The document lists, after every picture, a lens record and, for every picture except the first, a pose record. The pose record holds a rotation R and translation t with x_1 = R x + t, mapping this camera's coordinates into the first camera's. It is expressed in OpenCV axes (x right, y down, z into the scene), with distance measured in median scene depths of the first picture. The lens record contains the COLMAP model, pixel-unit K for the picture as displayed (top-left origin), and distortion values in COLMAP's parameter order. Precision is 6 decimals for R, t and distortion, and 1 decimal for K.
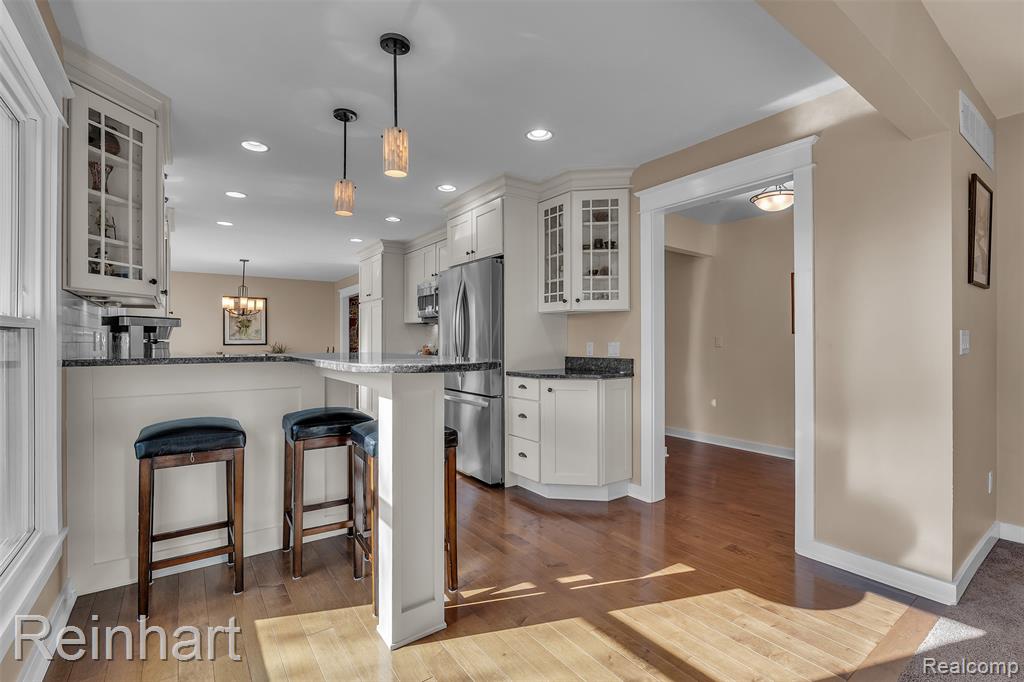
lens RADIAL K [[455.2, 0, 512.0], [0, 455.2, 341.0], [0, 0, 1]] dist [0.000336, 0.000145]
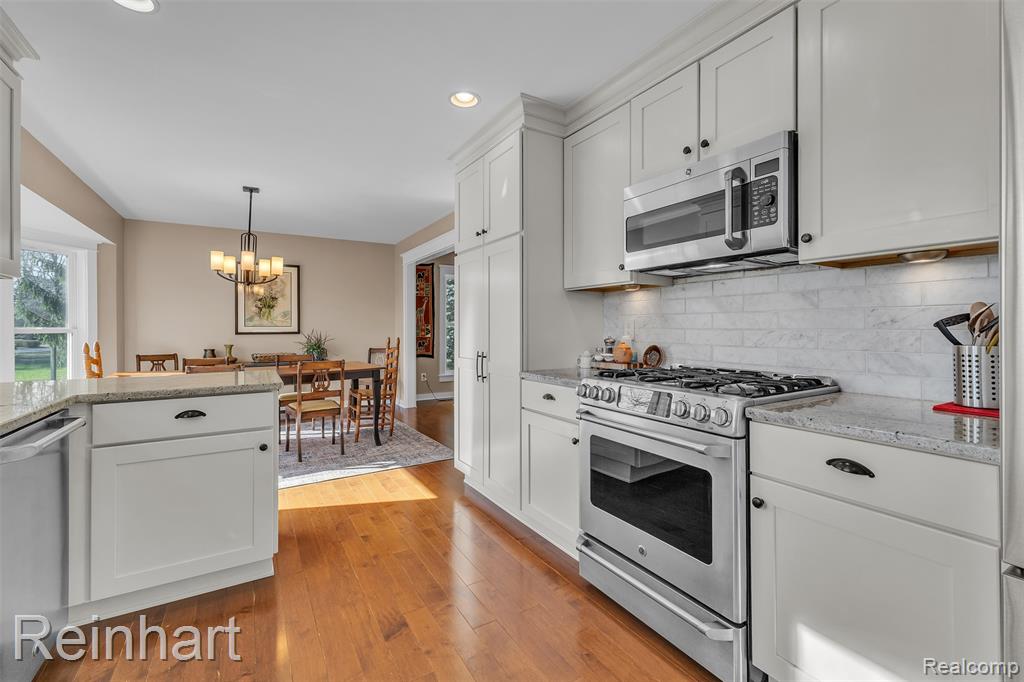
lens RADIAL K [[435.7, 0, 513.7], [0, 435.7, 326.1], [0, 0, 1]] dist [0.000420, 0.000026]
pose [[0.996968, 0.000273, -0.077812, -0.172805], [-0.000530, 0.999994, -0.003283, -0.001094], [0.077811, 0.003315, 0.996963, 0.385867]]
